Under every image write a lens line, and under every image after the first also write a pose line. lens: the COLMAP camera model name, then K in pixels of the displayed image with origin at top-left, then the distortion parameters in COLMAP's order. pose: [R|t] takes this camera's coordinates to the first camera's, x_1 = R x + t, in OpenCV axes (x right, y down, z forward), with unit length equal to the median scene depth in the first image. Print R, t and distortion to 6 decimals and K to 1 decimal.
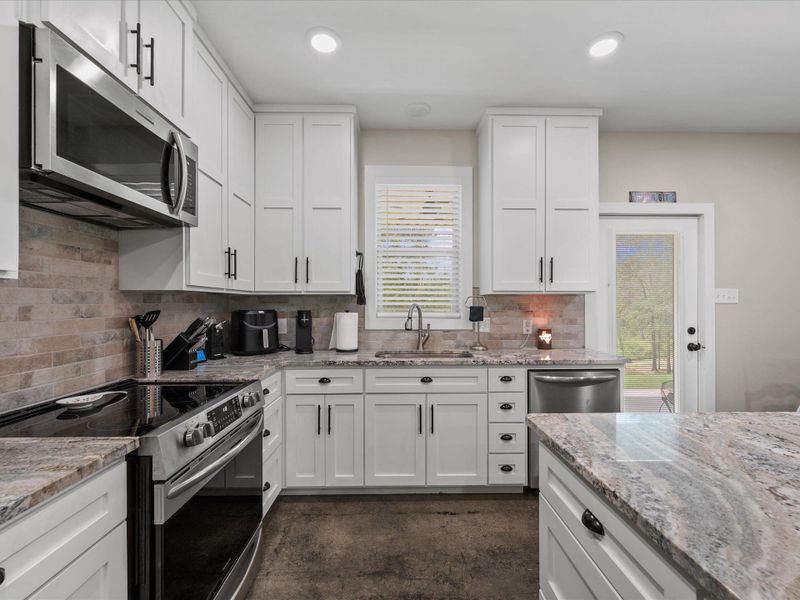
lens RADIAL K [[356.1, 0, 402.9], [0, 356.1, 303.1], [0, 0, 1]] dist [0.001558, -0.001077]
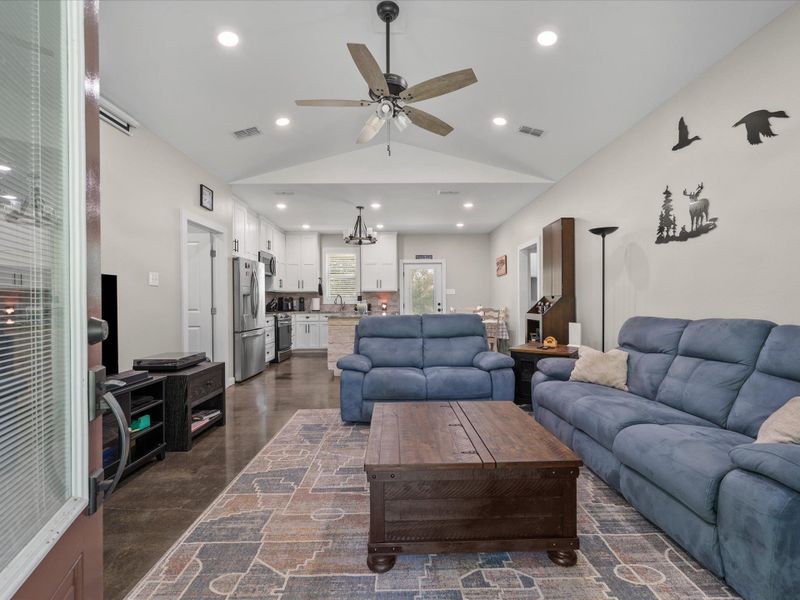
lens RADIAL K [[356.1, 0, 406.0], [0, 356.1, 302.9], [0, 0, 1]] dist [0.001558, -0.001077]
pose [[0.999924, -0.005411, -0.011083, 0.670533], [0.005502, 0.999951, 0.008198, 0.049818], [0.011038, -0.008259, 0.999905, -2.107362]]
